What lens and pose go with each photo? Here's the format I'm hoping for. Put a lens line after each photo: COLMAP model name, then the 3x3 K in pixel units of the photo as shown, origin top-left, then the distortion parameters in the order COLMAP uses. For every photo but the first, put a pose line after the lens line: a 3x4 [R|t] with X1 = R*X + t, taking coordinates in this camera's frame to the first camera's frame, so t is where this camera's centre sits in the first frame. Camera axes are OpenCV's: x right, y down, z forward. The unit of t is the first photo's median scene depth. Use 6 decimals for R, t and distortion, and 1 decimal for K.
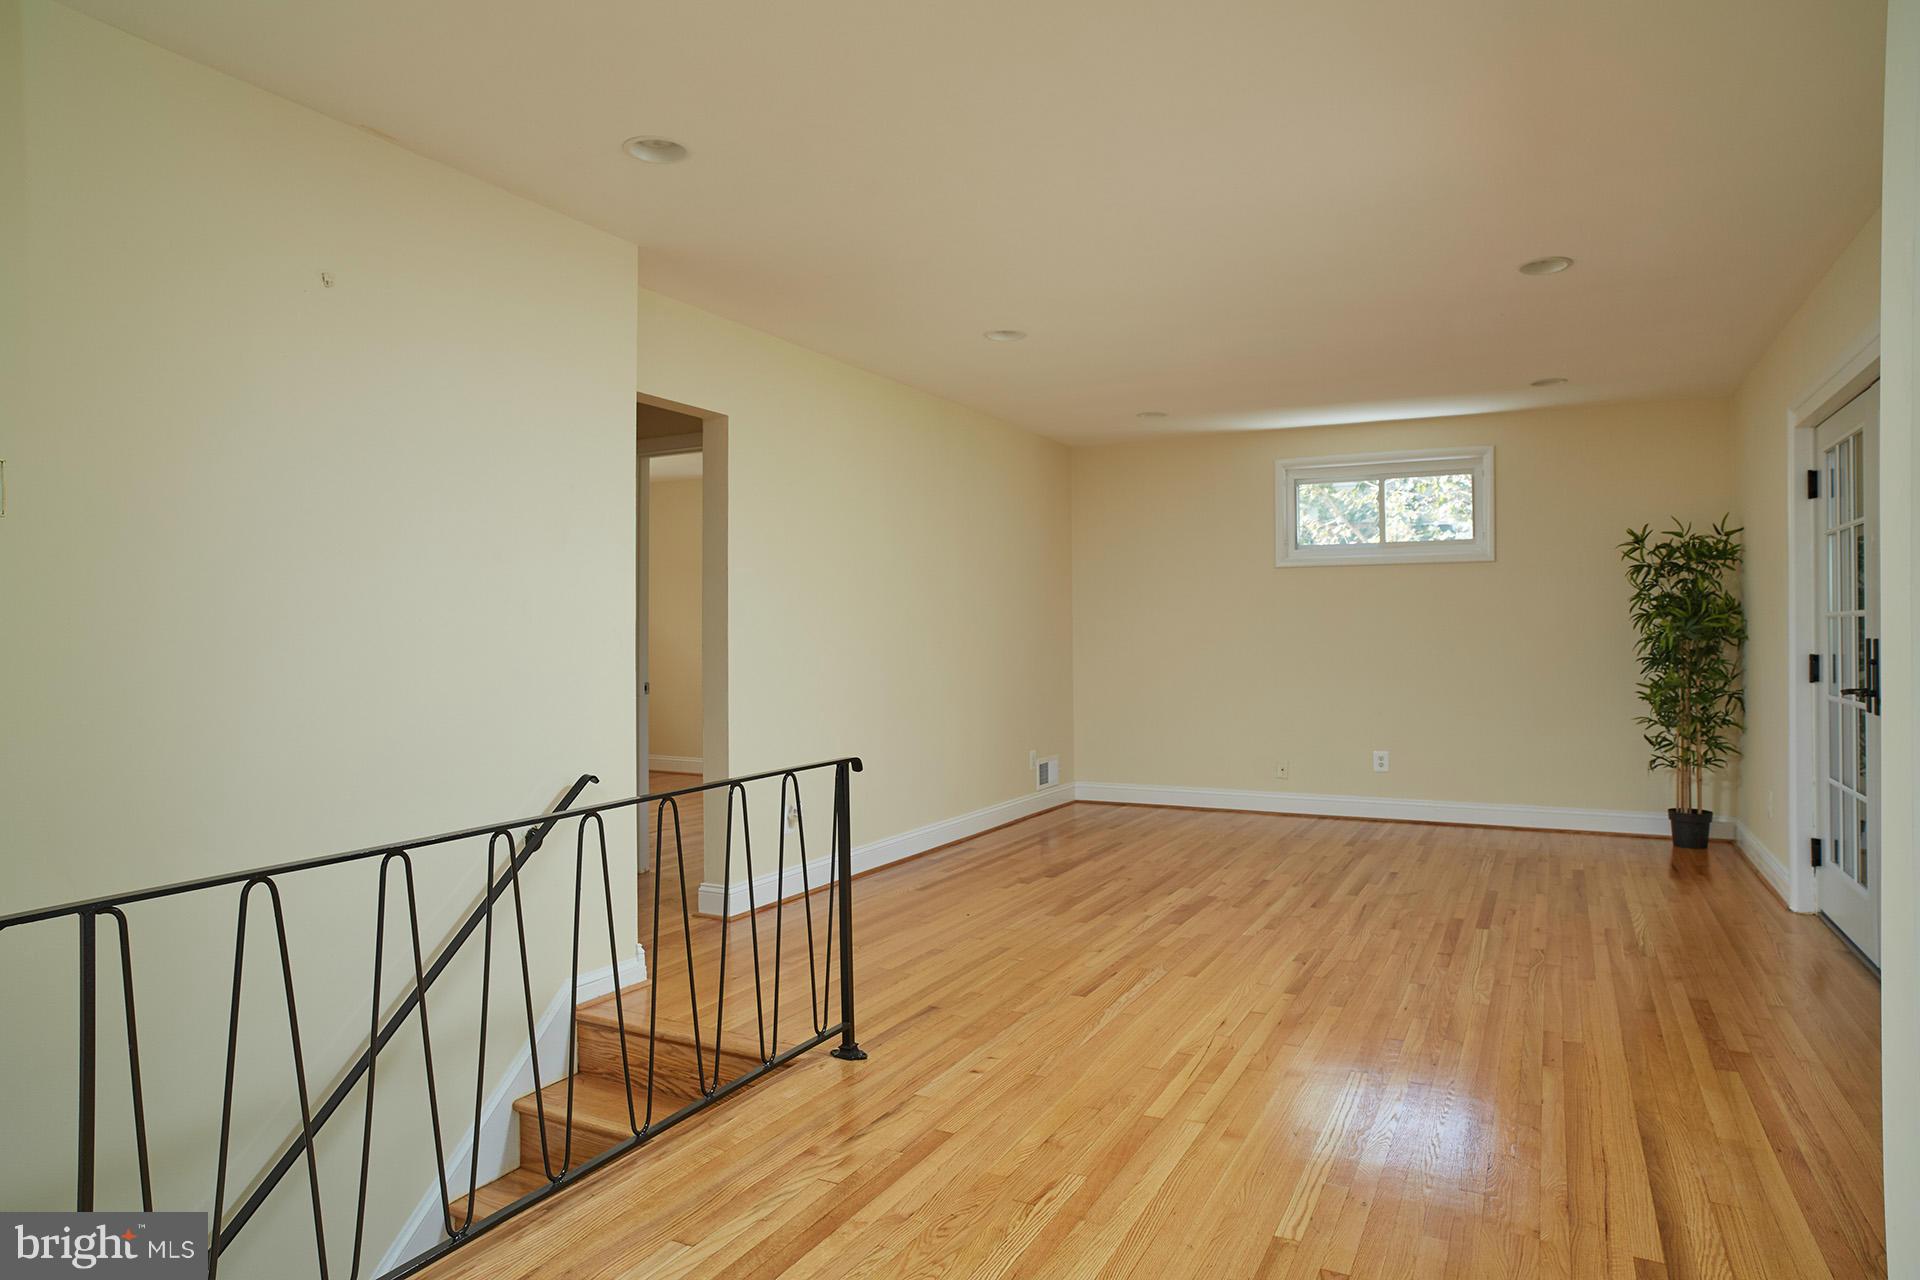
lens RADIAL K [[1156.2, 0, 954.3], [0, 1156.2, 634.1], [0, 0, 1]] dist [-0.090869, 0.078676]
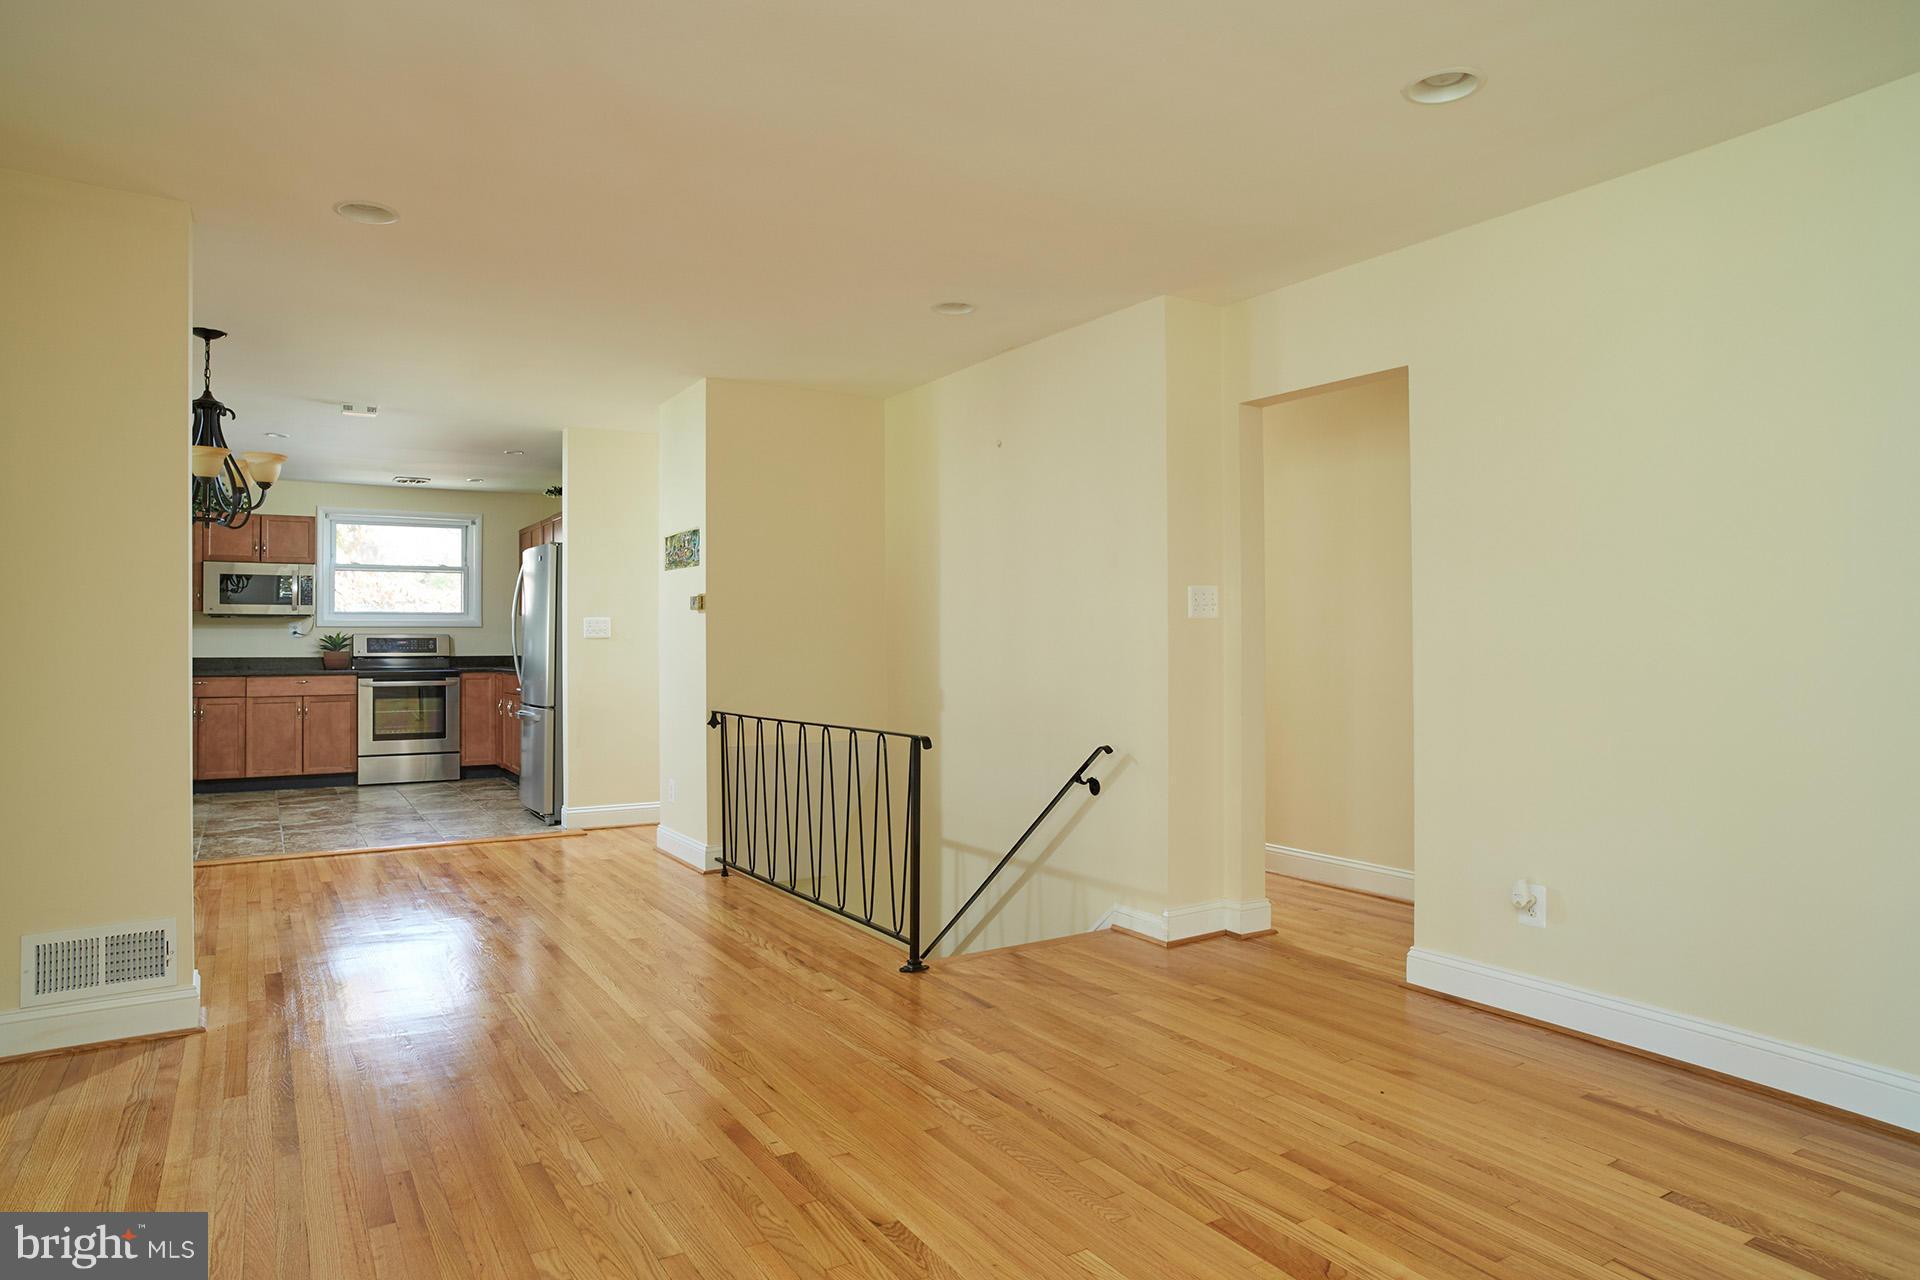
lens RADIAL K [[1156.2, 0, 954.3], [0, 1156.2, 634.1], [0, 0, 1]] dist [-0.090869, 0.078676]
pose [[-0.507575, 0.002582, -0.861604, 0.575858], [0.006368, 0.999979, -0.000755, -0.001106], [0.861584, -0.005870, -0.507581, 0.988723]]
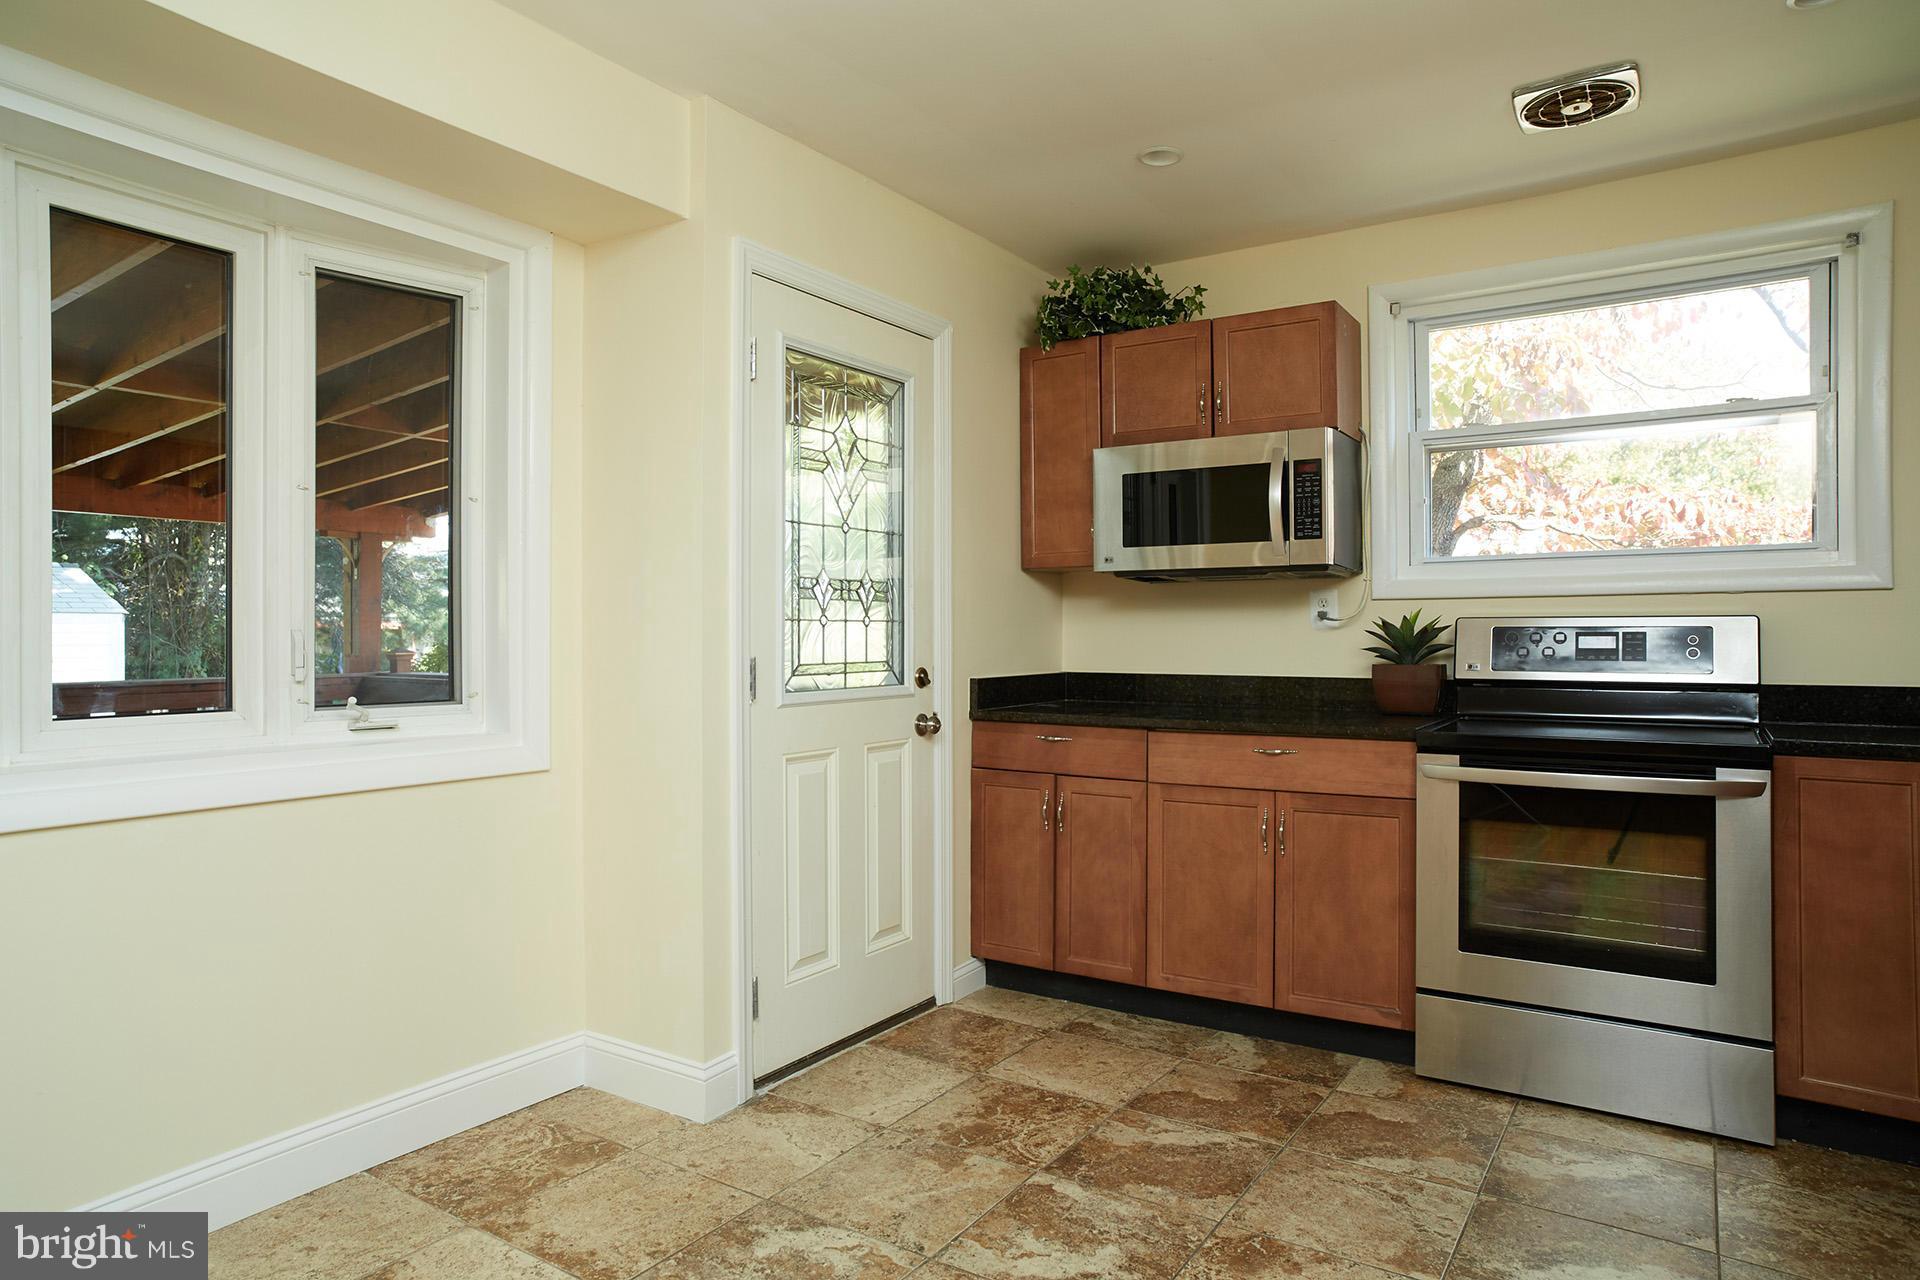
lens RADIAL K [[1156.2, 0, 954.3], [0, 1156.2, 634.1], [0, 0, 1]] dist [-0.090869, 0.078676]
pose [[-0.994837, 0.008773, 0.101105, -0.241595], [0.008403, 0.999956, -0.004079, 0.001230], [-0.101136, -0.003208, -0.994867, -0.035692]]
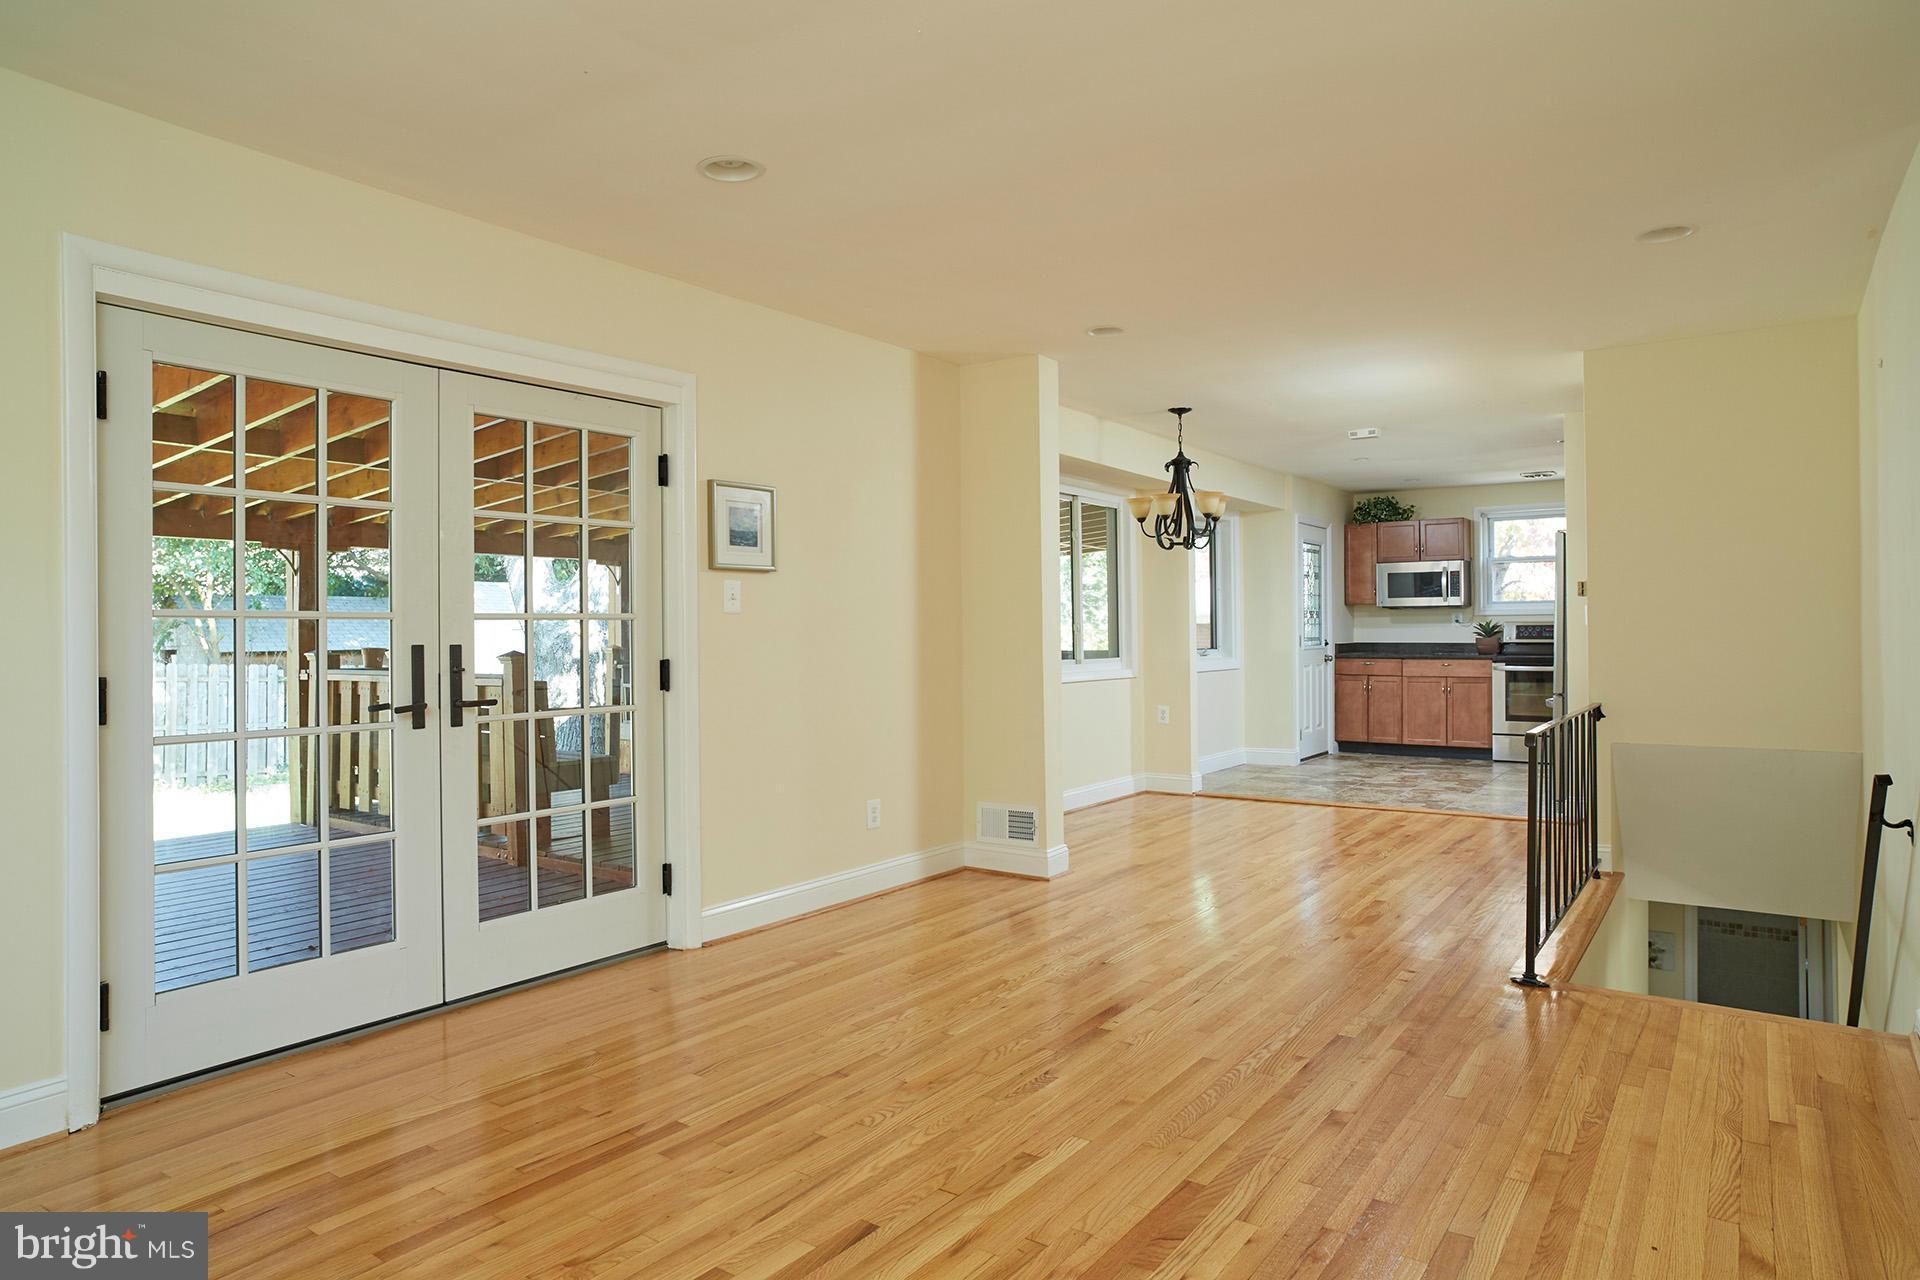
lens RADIAL K [[1156.2, 0, 954.3], [0, 1156.2, 634.1], [0, 0, 1]] dist [-0.090869, 0.078676]
pose [[-0.990565, 0.012744, 0.136453, 0.195245], [0.012858, 0.999917, -0.000047, 0.000165], [-0.136443, 0.001708, -0.990646, 1.312011]]
